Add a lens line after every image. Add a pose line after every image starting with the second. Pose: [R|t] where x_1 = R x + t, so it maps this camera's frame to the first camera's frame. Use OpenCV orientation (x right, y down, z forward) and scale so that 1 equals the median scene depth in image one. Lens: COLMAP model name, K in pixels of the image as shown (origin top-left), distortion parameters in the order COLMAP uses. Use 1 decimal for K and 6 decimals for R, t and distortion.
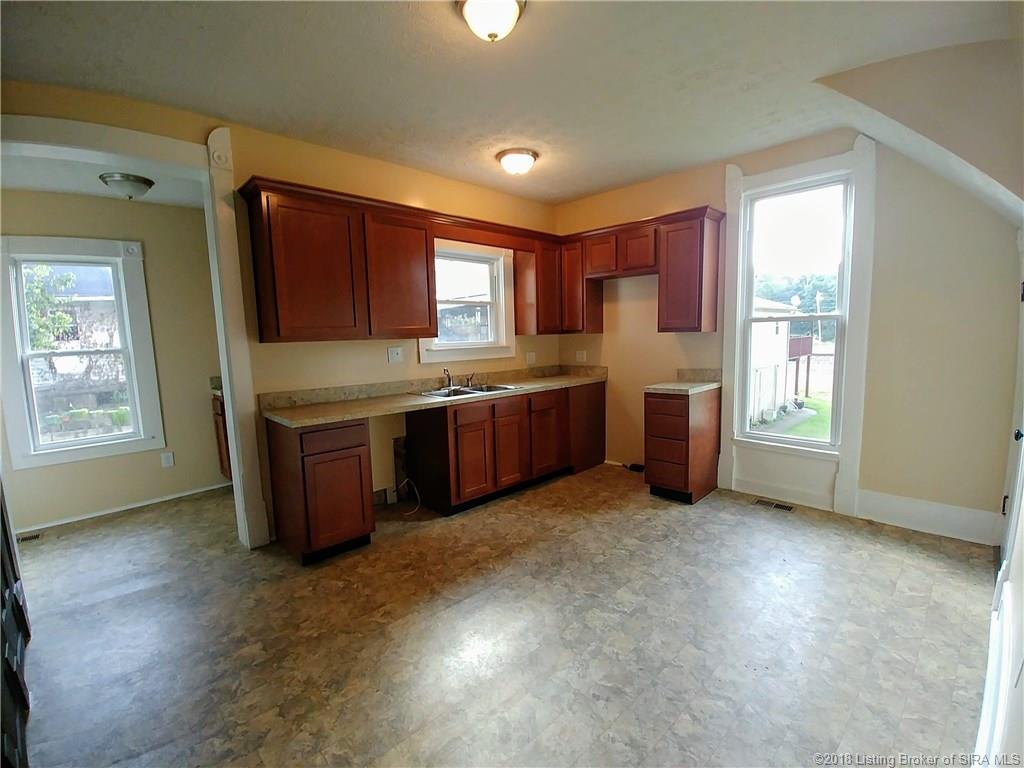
lens RADIAL K [[456.5, 0, 512.0], [0, 456.5, 384.0], [0, 0, 1]] dist [0.000651, -0.026195]
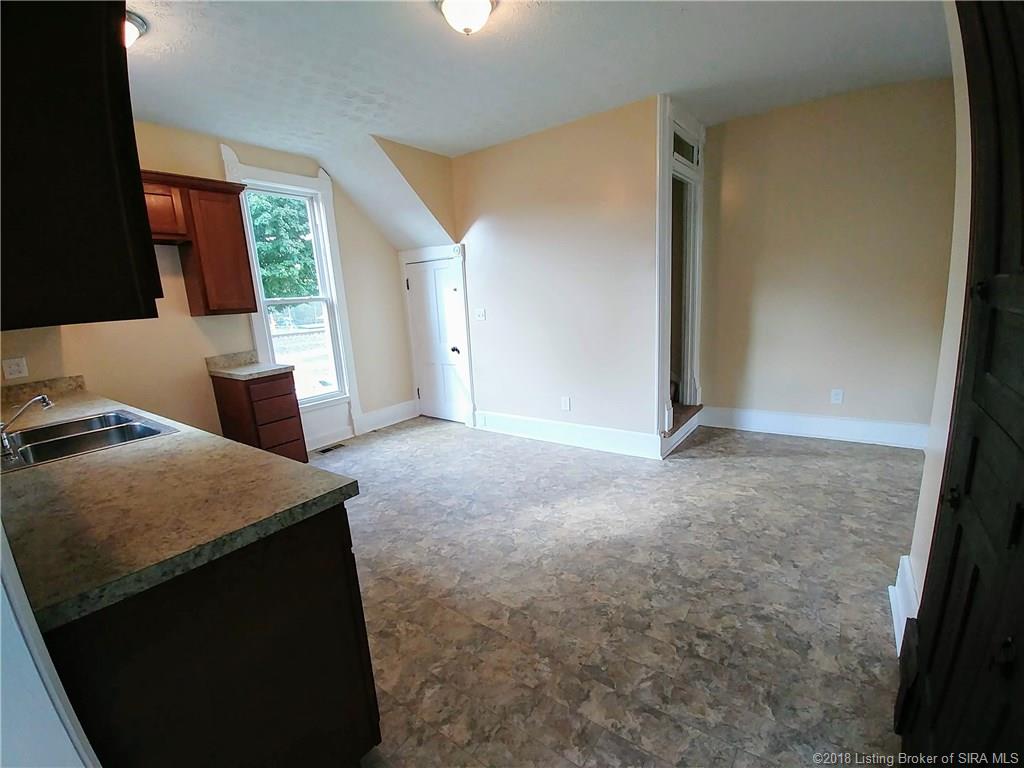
lens RADIAL K [[456.5, 0, 512.0], [0, 456.5, 384.0], [0, 0, 1]] dist [0.000651, -0.026195]
pose [[-0.196527, -0.150074, 0.968945, -1.005053], [0.164227, 0.969219, 0.183426, -0.078674], [-0.966647, 0.195175, -0.165832, 0.966595]]
